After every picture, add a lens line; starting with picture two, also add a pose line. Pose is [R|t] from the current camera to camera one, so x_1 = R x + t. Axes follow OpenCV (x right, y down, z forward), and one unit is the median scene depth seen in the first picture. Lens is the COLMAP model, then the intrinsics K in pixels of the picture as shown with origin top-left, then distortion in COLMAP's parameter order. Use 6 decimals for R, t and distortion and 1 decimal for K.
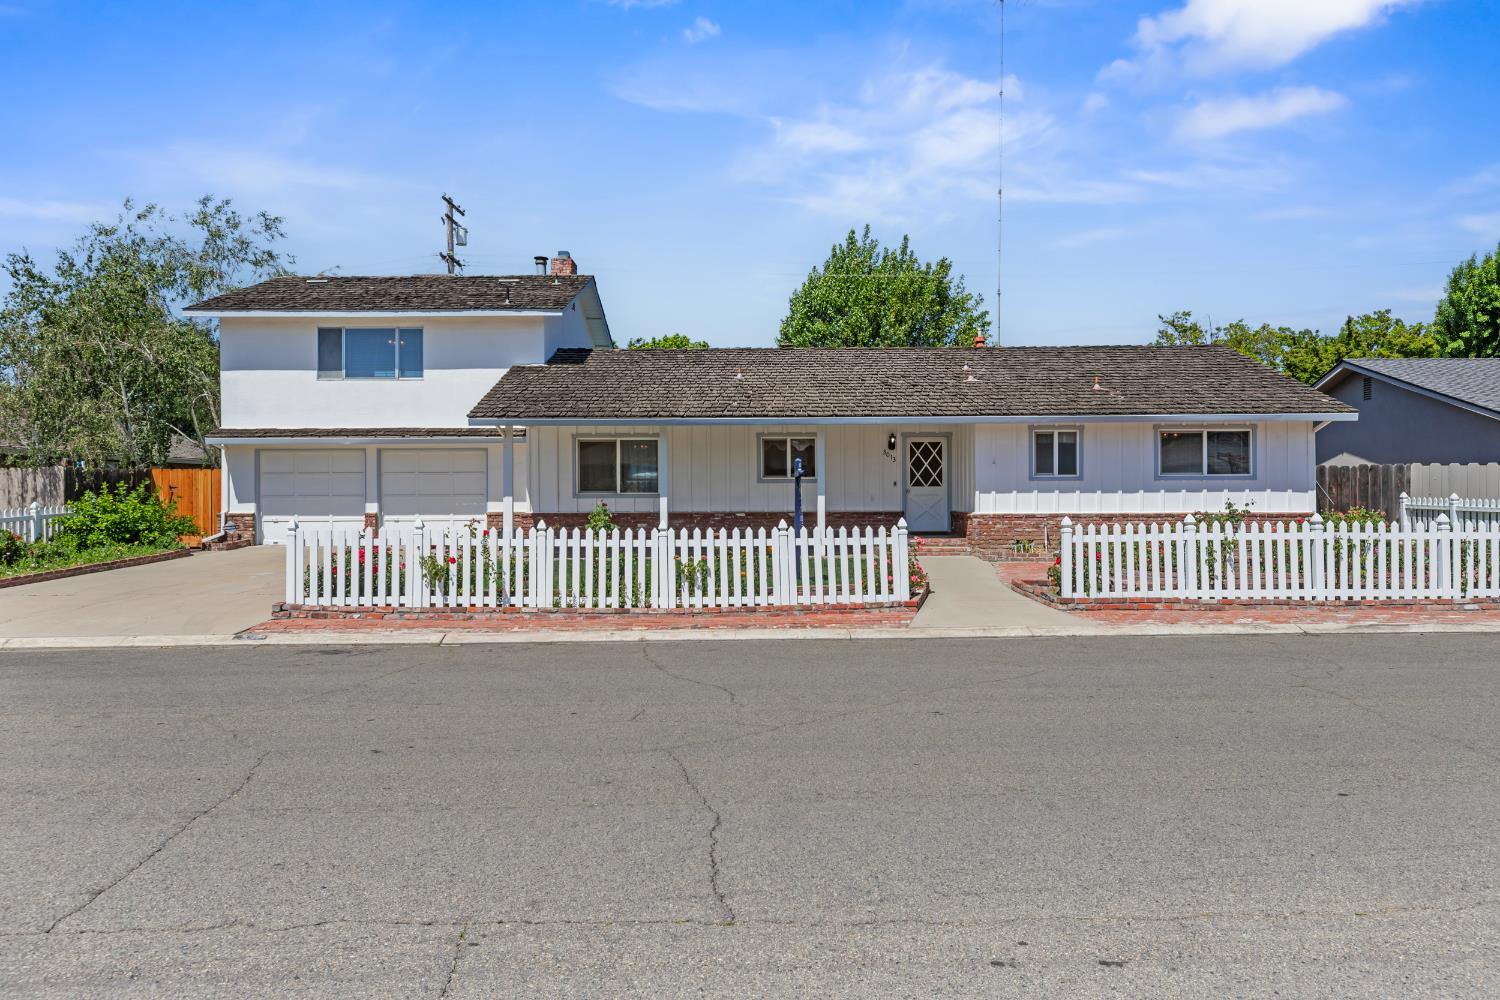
lens RADIAL K [[1009.3, 0, 750.0], [0, 1009.3, 500.0], [0, 0, 1]] dist [0.007064, 0.000025]
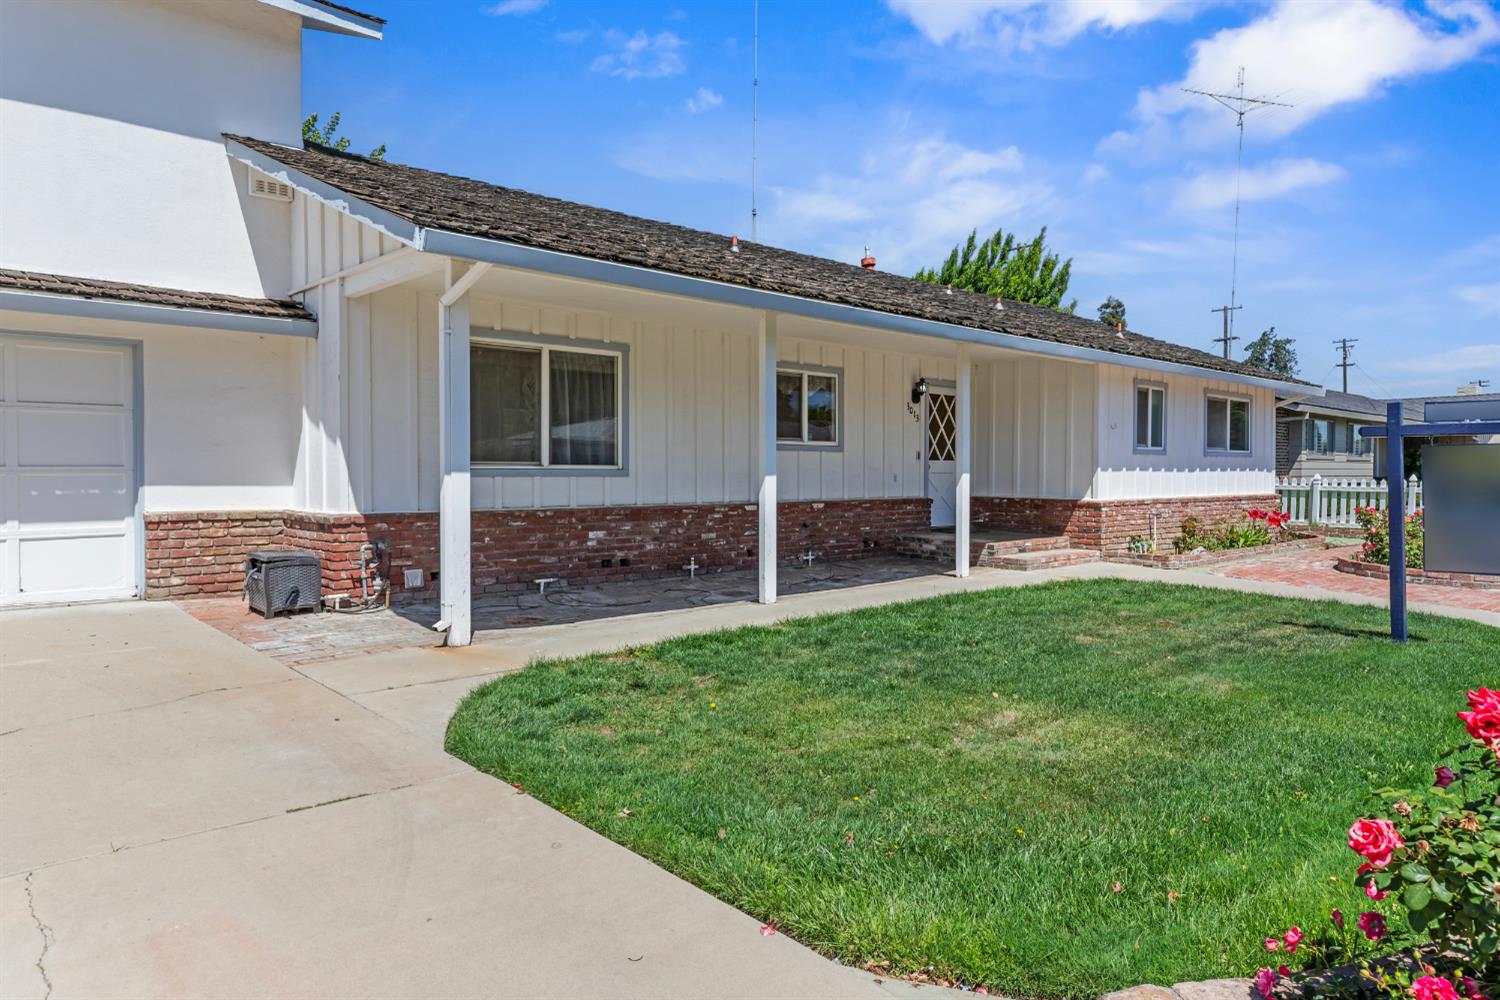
lens RADIAL K [[956.9, 0, 750.0], [0, 956.9, 500.0], [0, 0, 1]] dist [0.003801, 0.000834]
pose [[0.729130, -0.014850, 0.684214, -0.382721], [-0.002072, 0.999712, 0.023905, -0.002047], [-0.684372, -0.018848, 0.728889, 0.660794]]
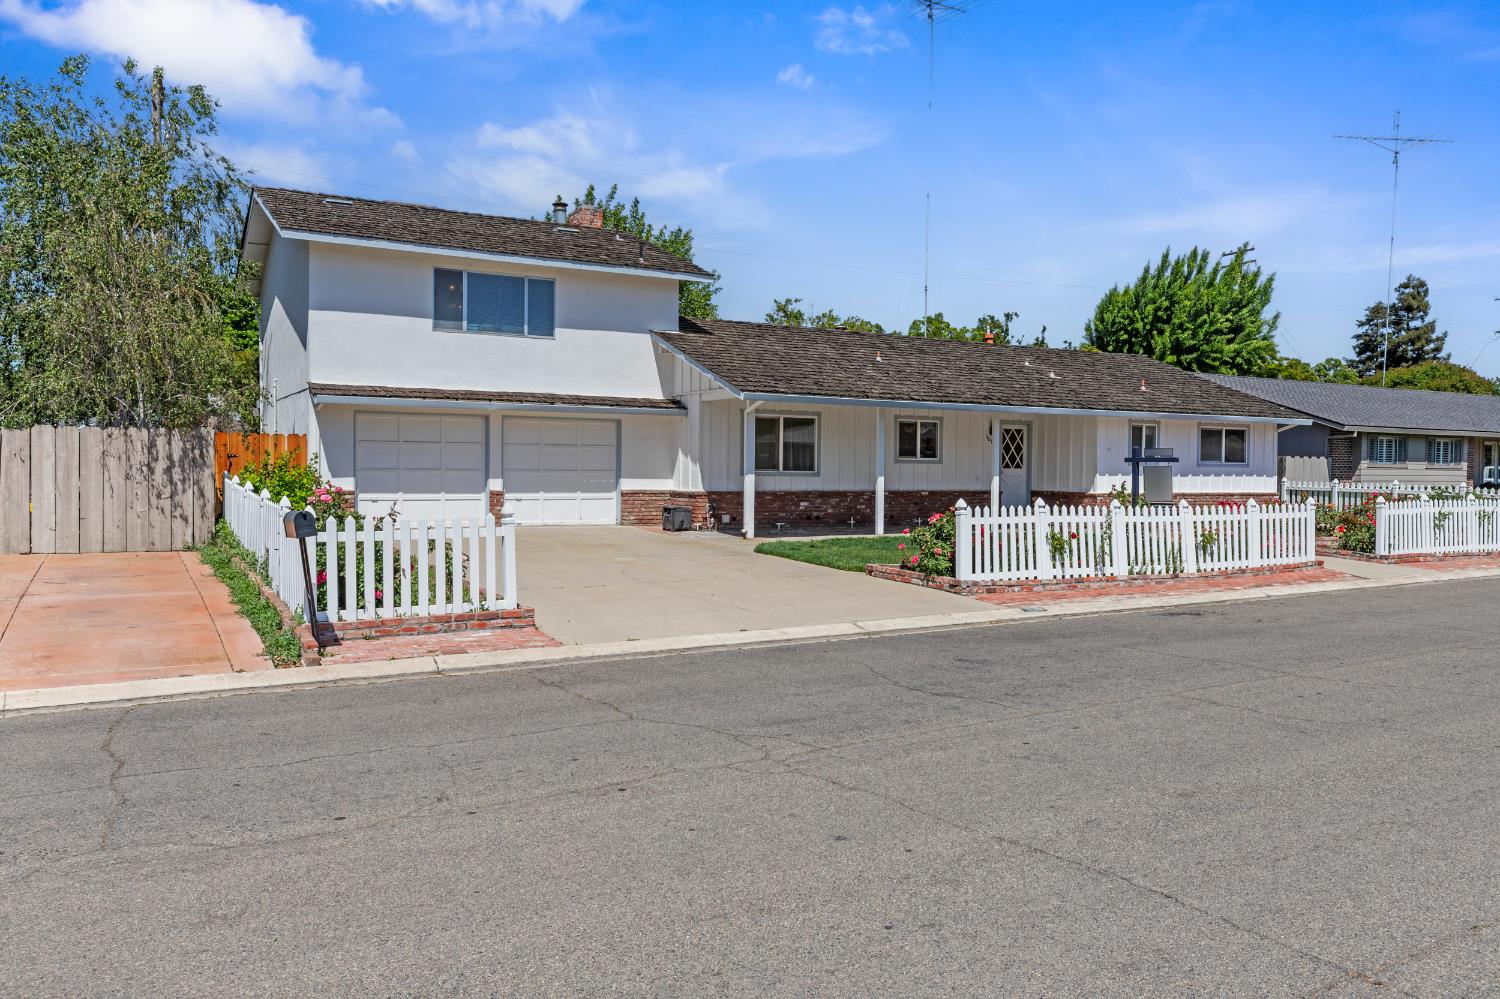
lens RADIAL K [[1118.6, 0, 750.0], [0, 1118.6, 499.5], [0, 0, 1]] dist [-0.006888, -0.003150]
pose [[0.862547, -0.001000, 0.505975, -0.754392], [-0.009984, 0.999770, 0.018996, 0.000432], [-0.505878, -0.021436, 0.862339, 0.078506]]
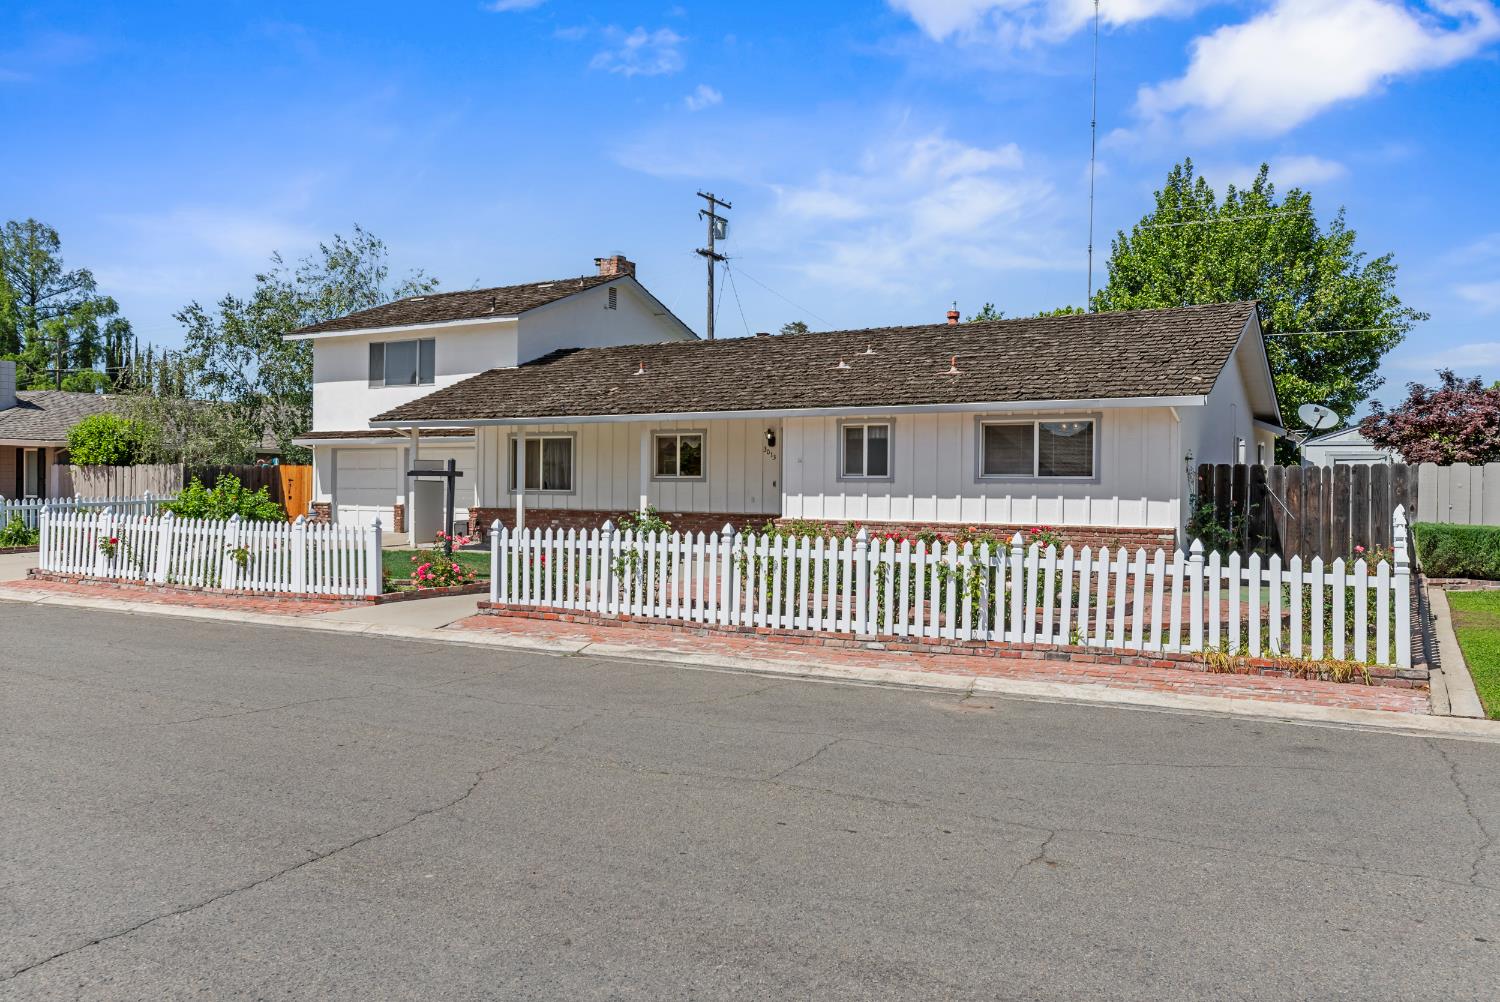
lens RADIAL K [[1143.8, 0, 747.9], [0, 1143.8, 477.4], [0, 0, 1]] dist [-0.000986, -0.000159]
pose [[0.863463, 0.008635, -0.504338, 0.682595], [-0.017489, 0.999765, -0.012826, -0.008949], [0.504109, 0.019895, 0.863411, 0.104216]]
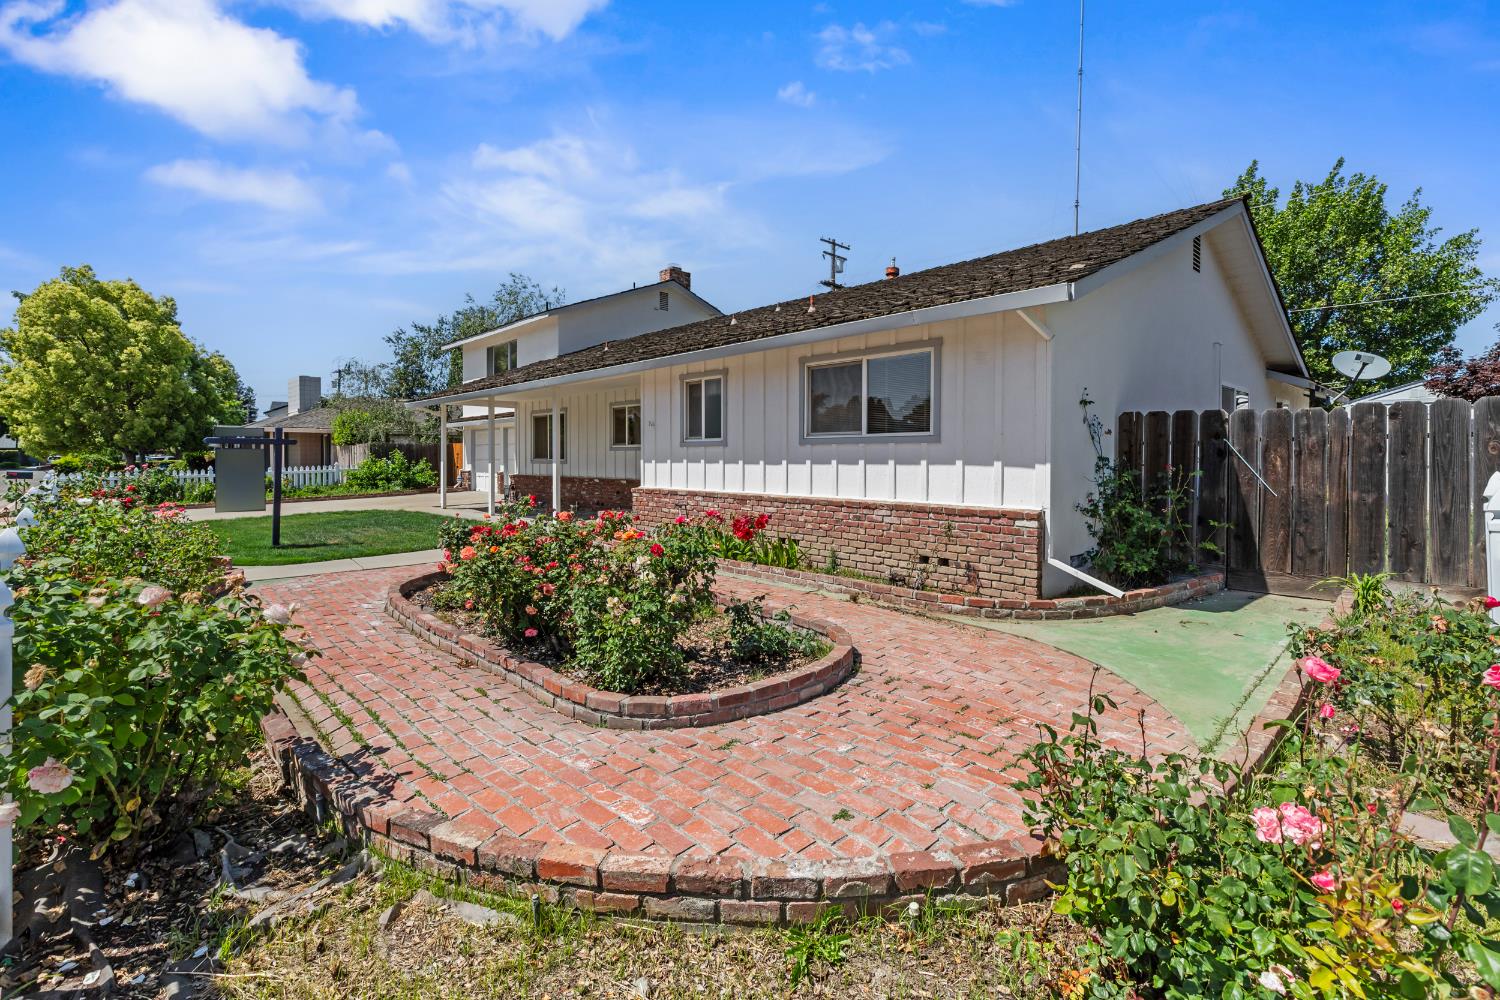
lens RADIAL K [[693.6, 0, 750.6], [0, 693.6, 466.1], [0, 0, 1]] dist [-0.000250, 0.000035]
pose [[0.683461, 0.014428, -0.729845, 0.671694], [-0.012906, 0.999887, 0.007680, -0.008973], [0.729873, 0.004170, 0.683570, 0.654218]]
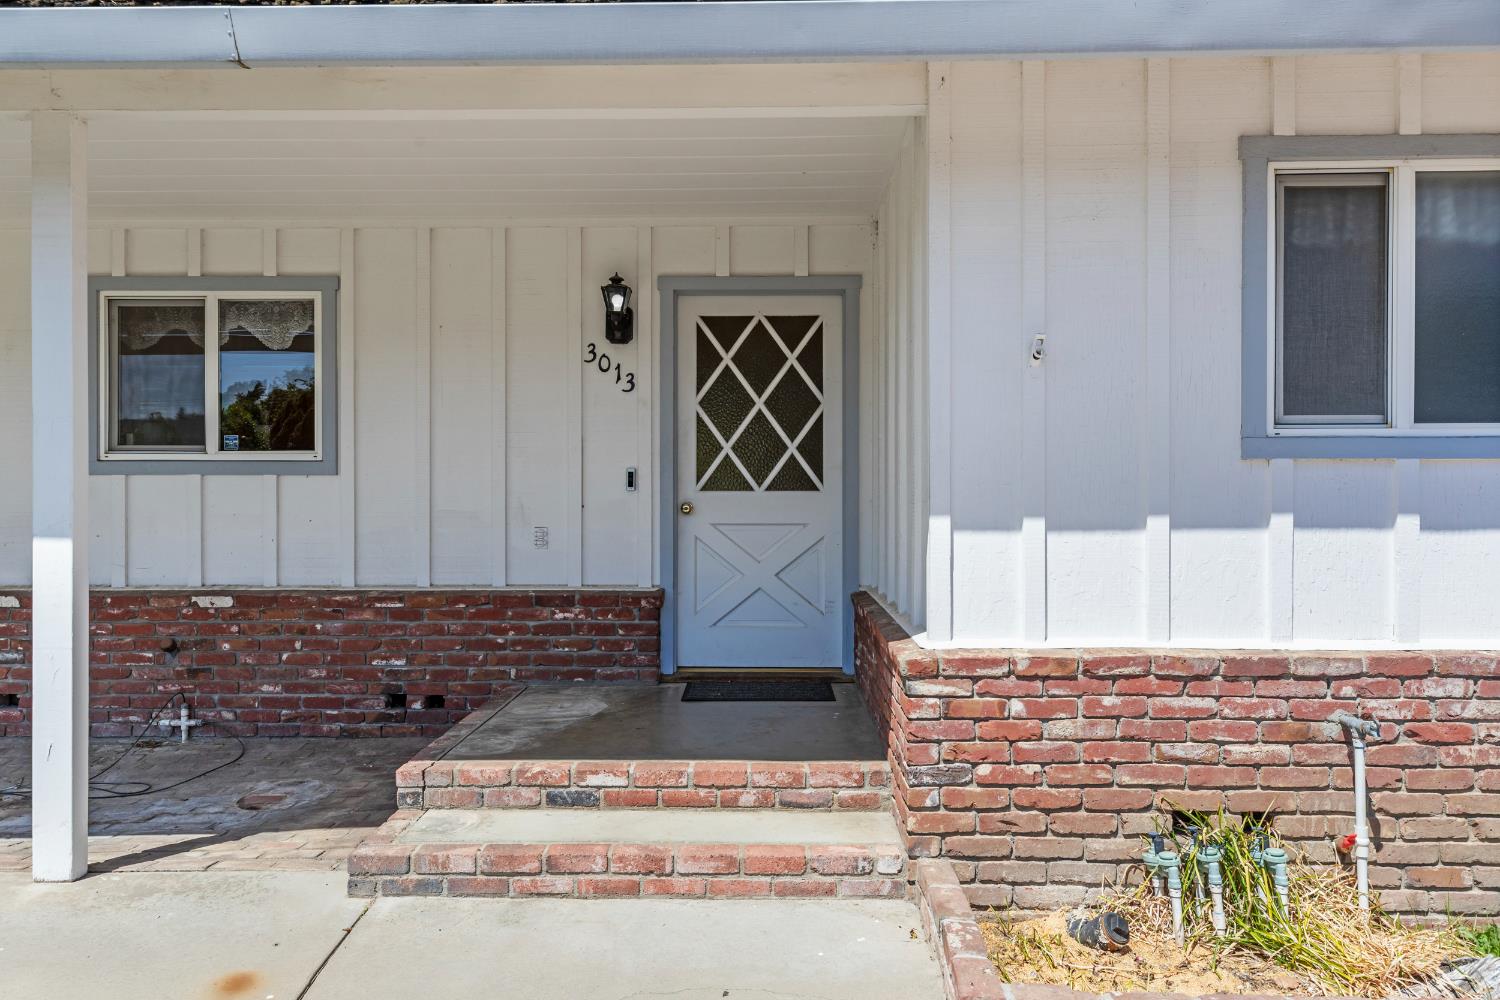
lens RADIAL K [[1009.3, 0, 750.0], [0, 1009.3, 500.0], [0, 0, 1]] dist [0.007064, 0.000025]
pose [[0.999823, 0.003791, -0.018433, 0.188673], [-0.003890, 0.999978, -0.005355, -0.010357], [0.018413, 0.005426, 0.999816, 0.796559]]
